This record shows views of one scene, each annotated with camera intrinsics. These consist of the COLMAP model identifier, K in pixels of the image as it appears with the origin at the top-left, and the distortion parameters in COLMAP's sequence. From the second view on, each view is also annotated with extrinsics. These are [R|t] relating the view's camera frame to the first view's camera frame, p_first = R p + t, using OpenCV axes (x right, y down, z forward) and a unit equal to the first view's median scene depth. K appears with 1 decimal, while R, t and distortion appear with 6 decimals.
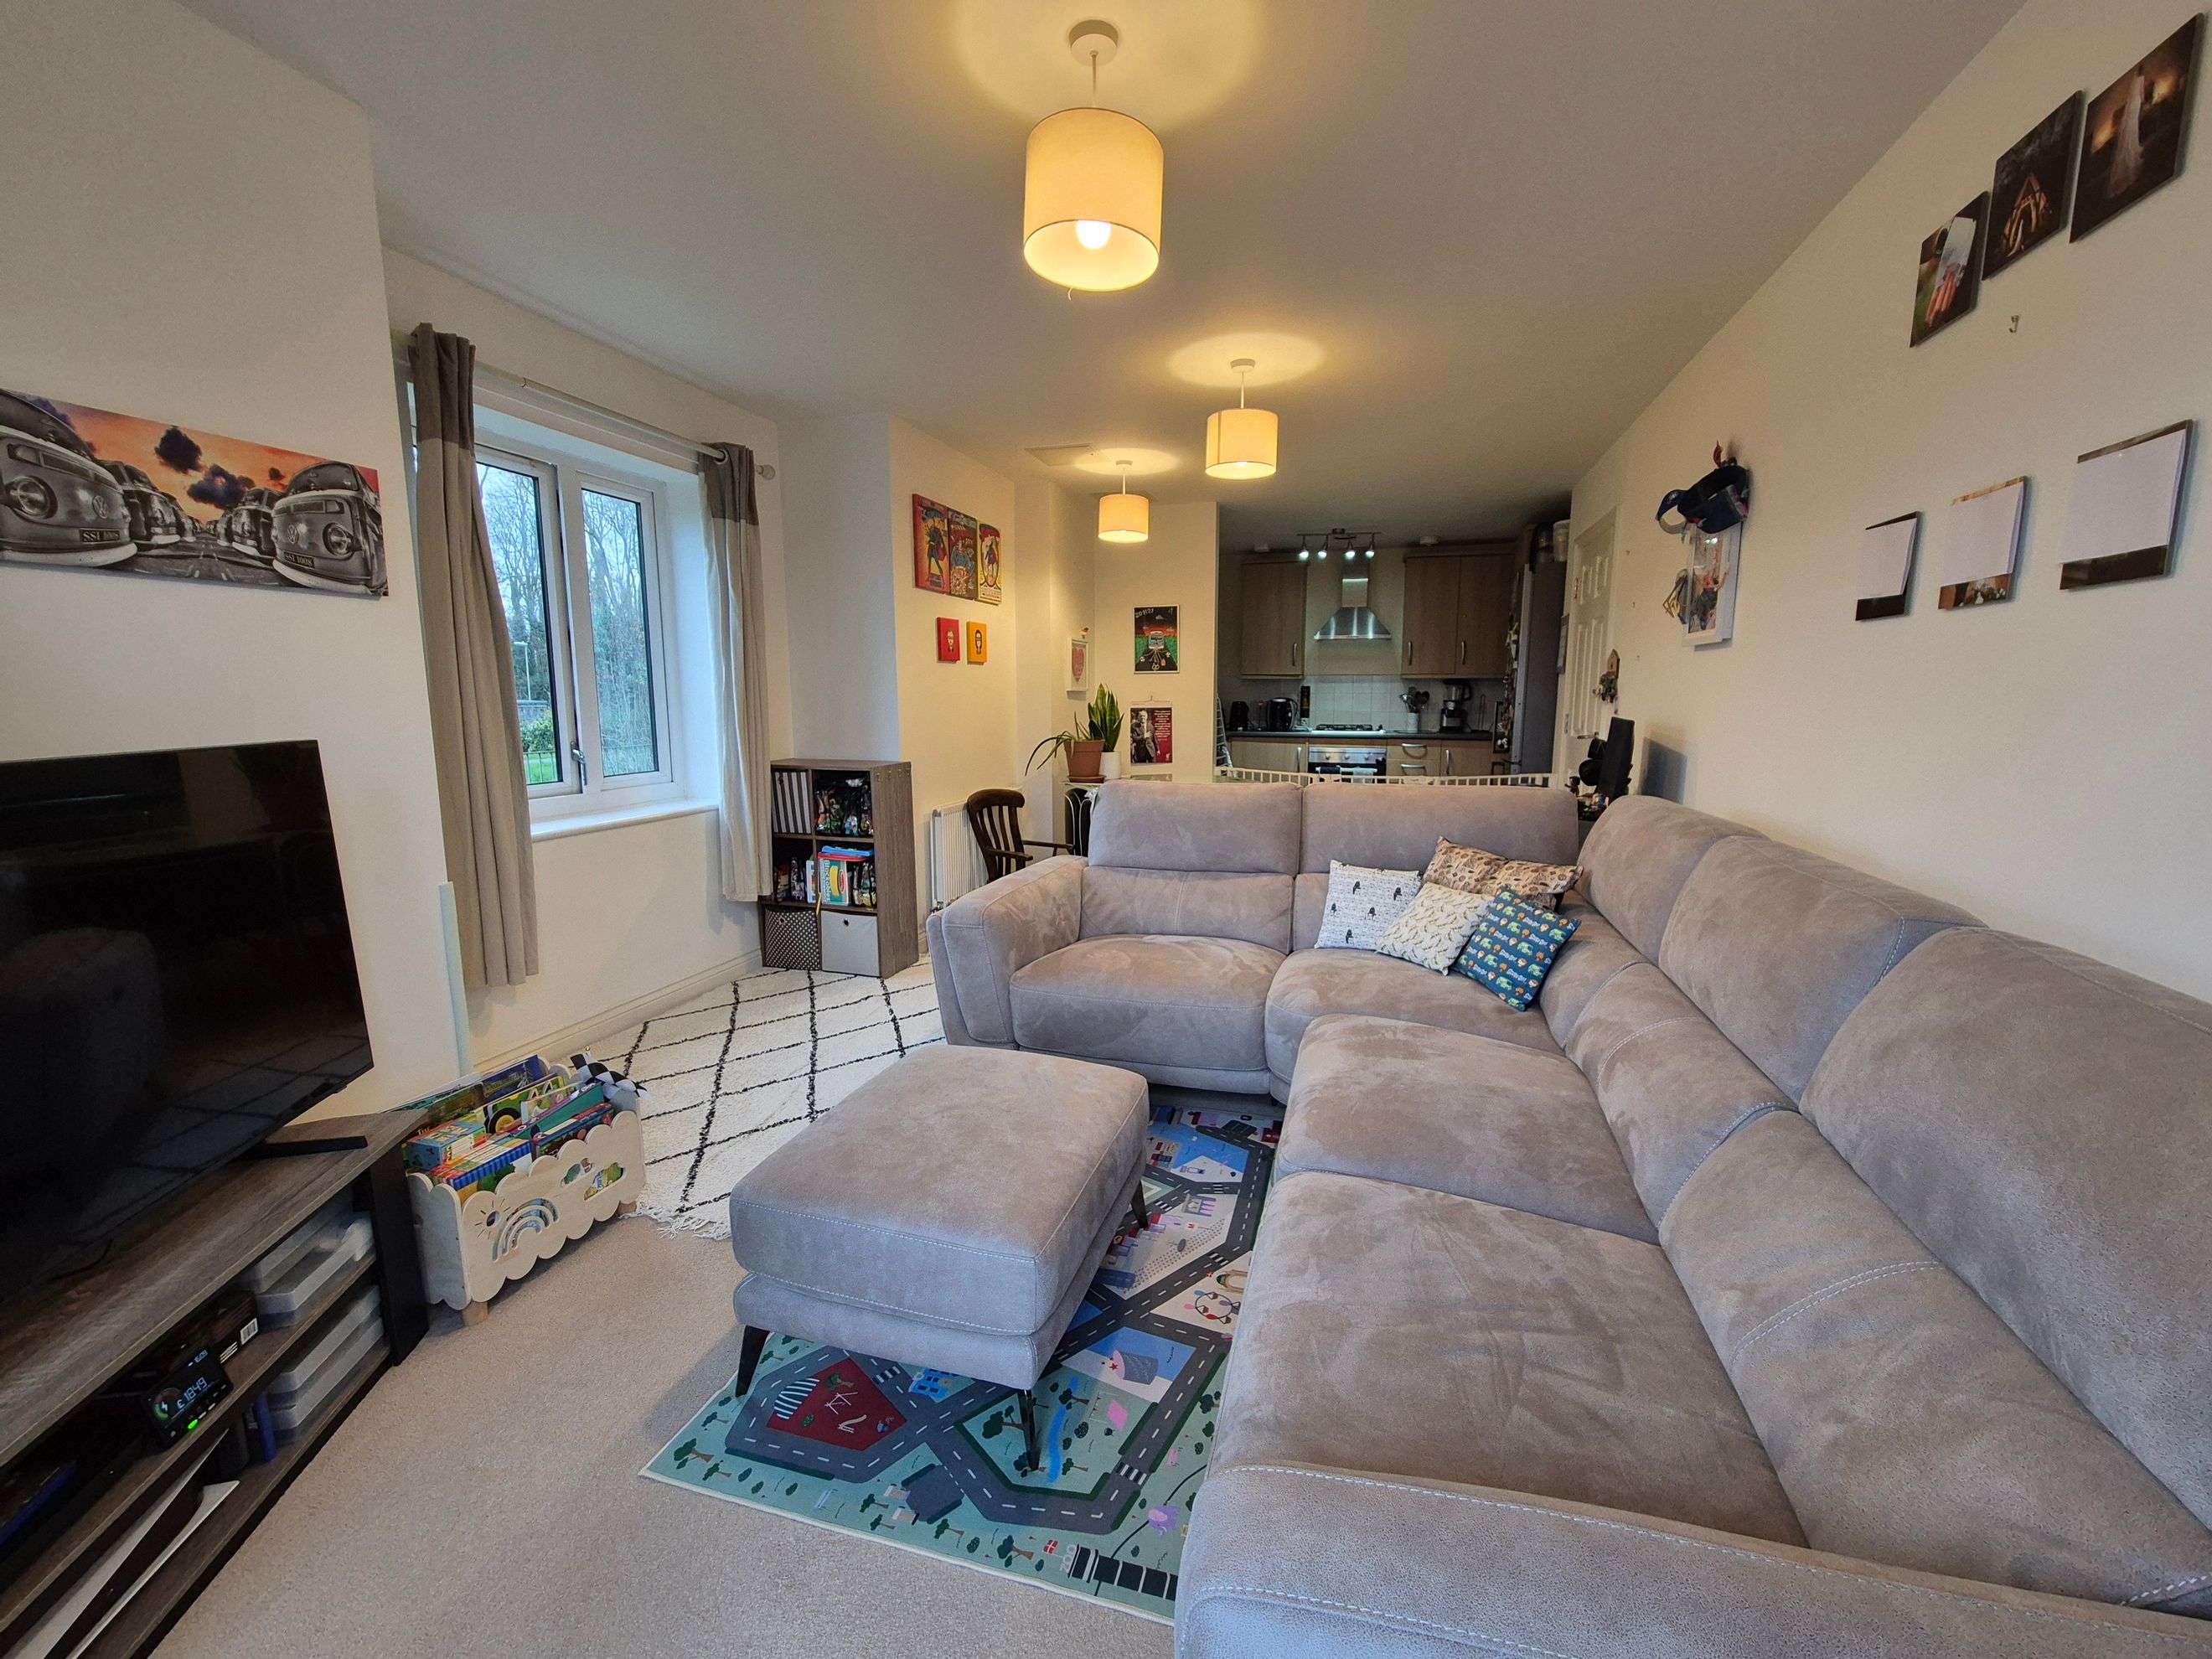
lens RADIAL K [[907.9, 0, 1106.0], [0, 907.9, 829.5], [0, 0, 1]] dist [-0.000645, 0.000047]
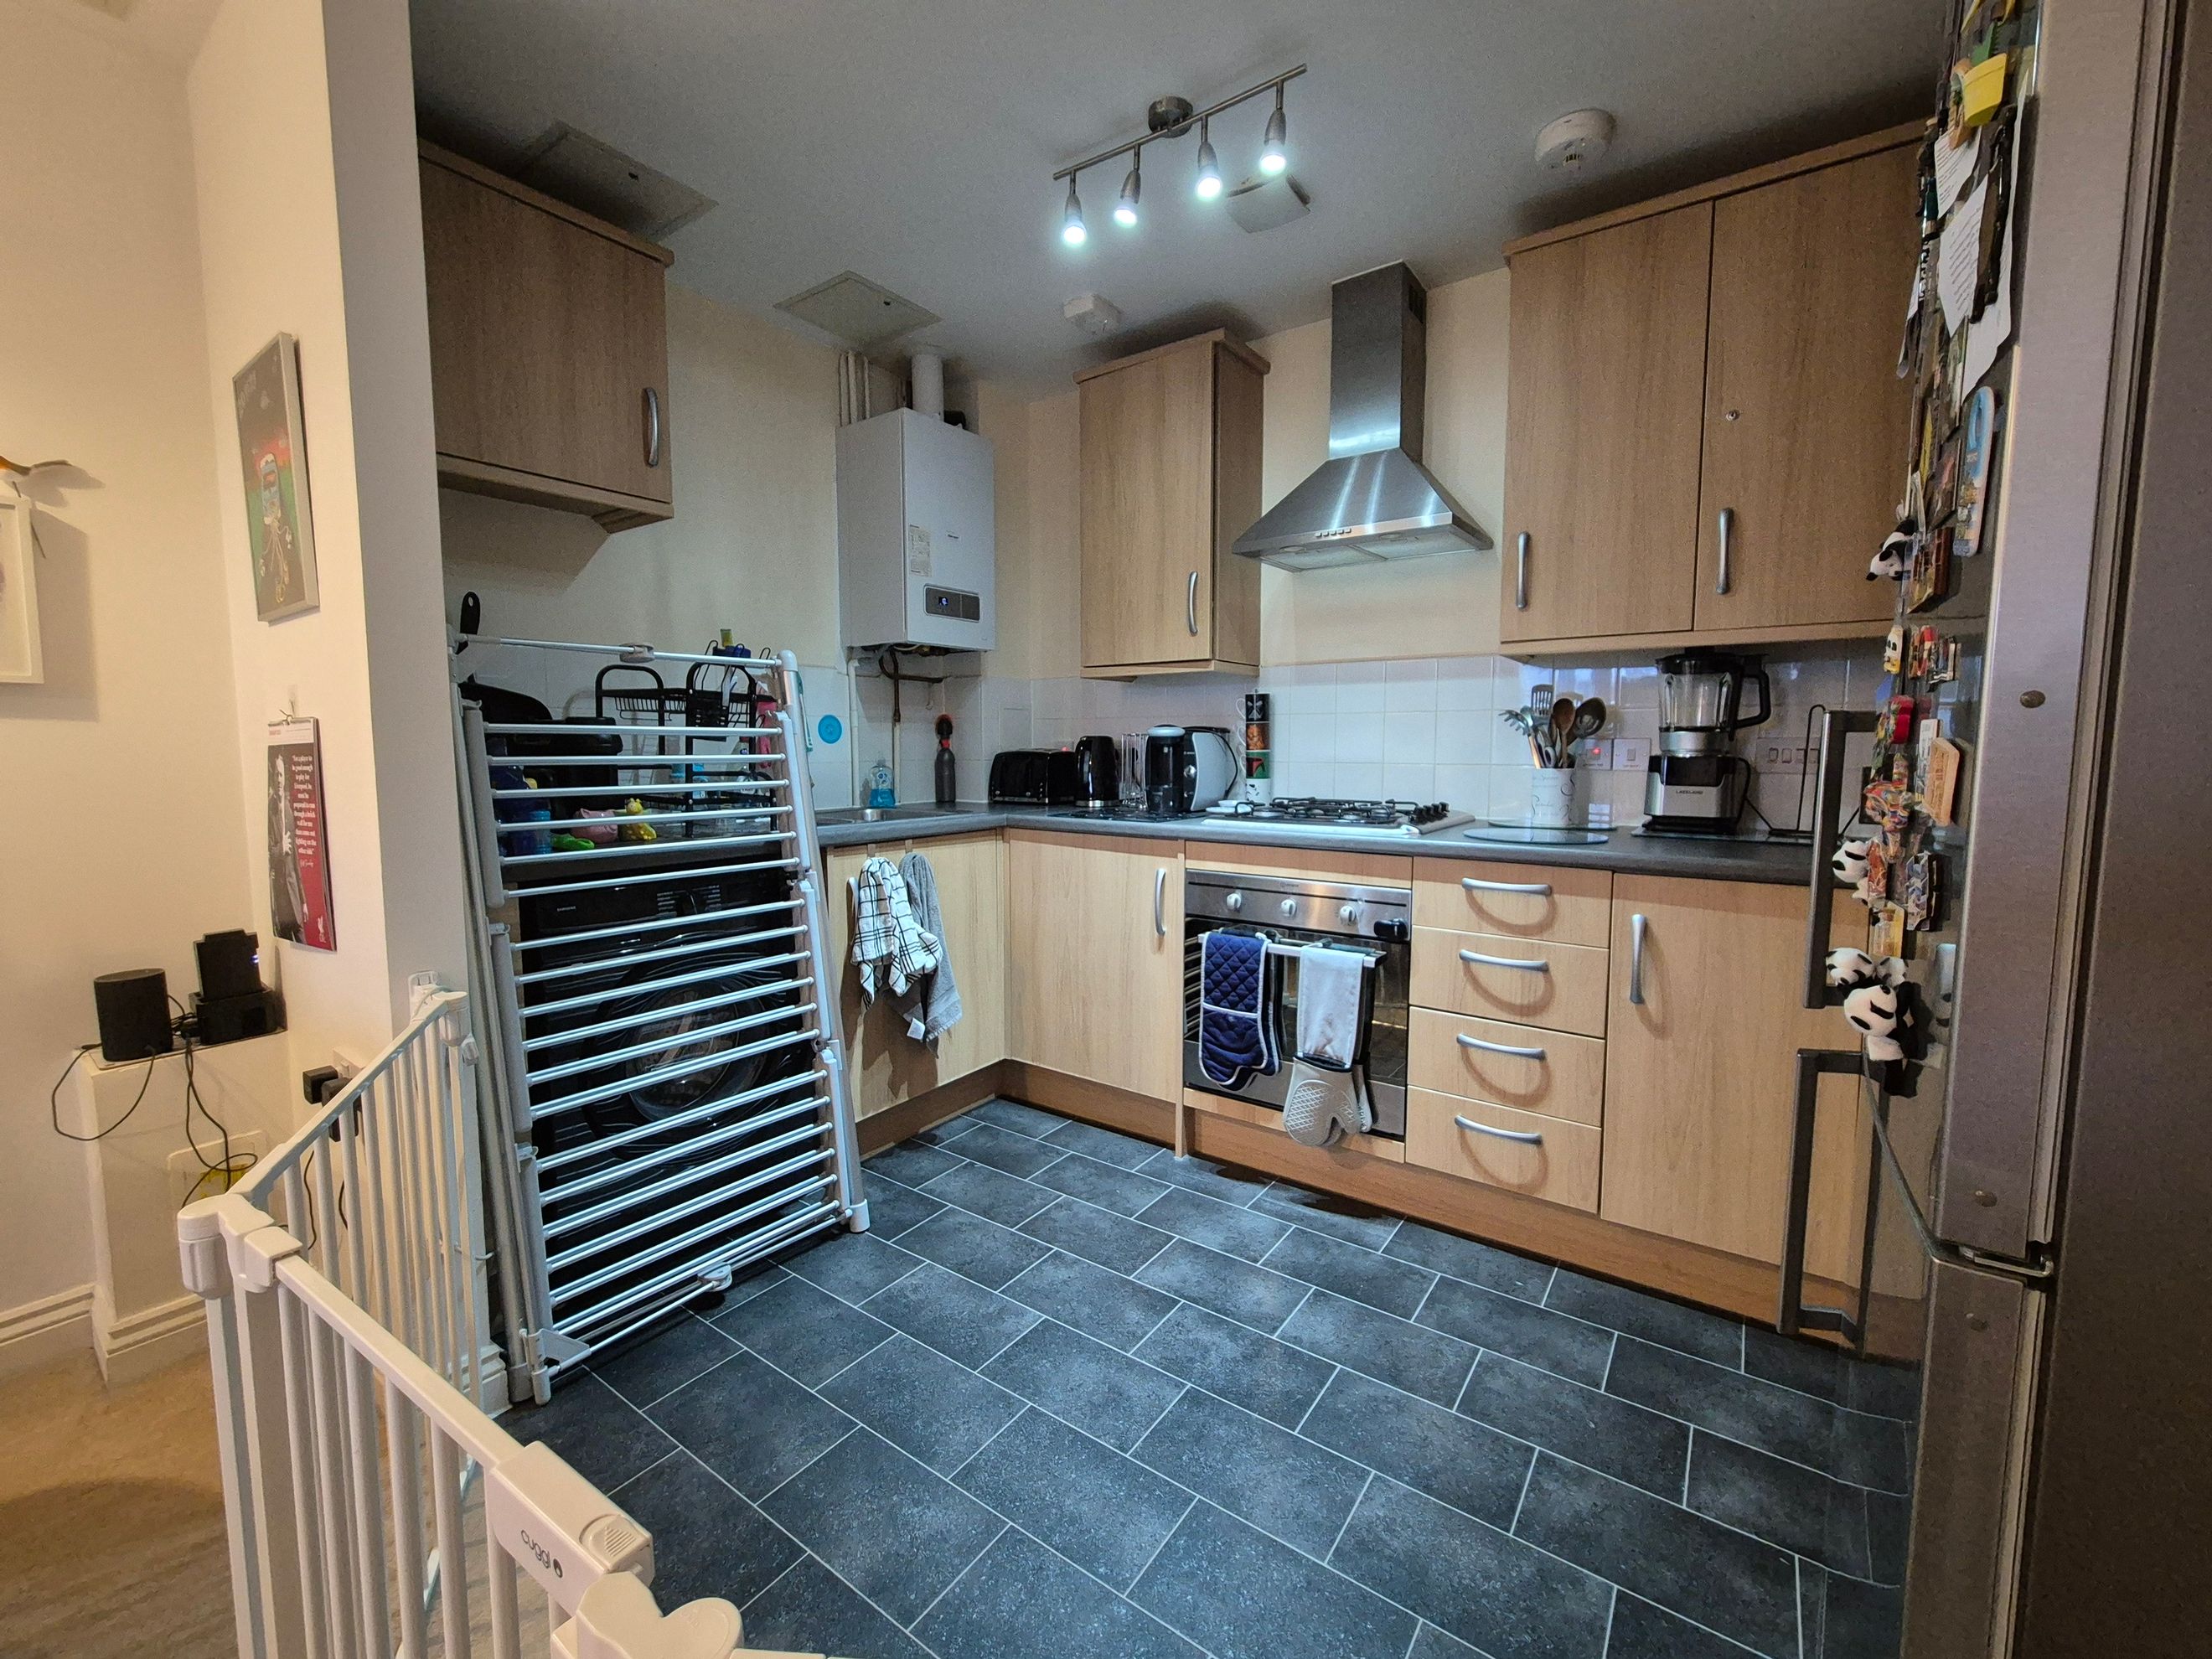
lens RADIAL K [[907.9, 0, 1106.0], [0, 907.9, 829.5], [0, 0, 1]] dist [-0.000645, 0.000047]
pose [[0.944294, 0.028811, -0.327839, 0.299320], [-0.048083, 0.997549, -0.050828, -0.085238], [0.325571, 0.063760, 0.943365, 0.666100]]
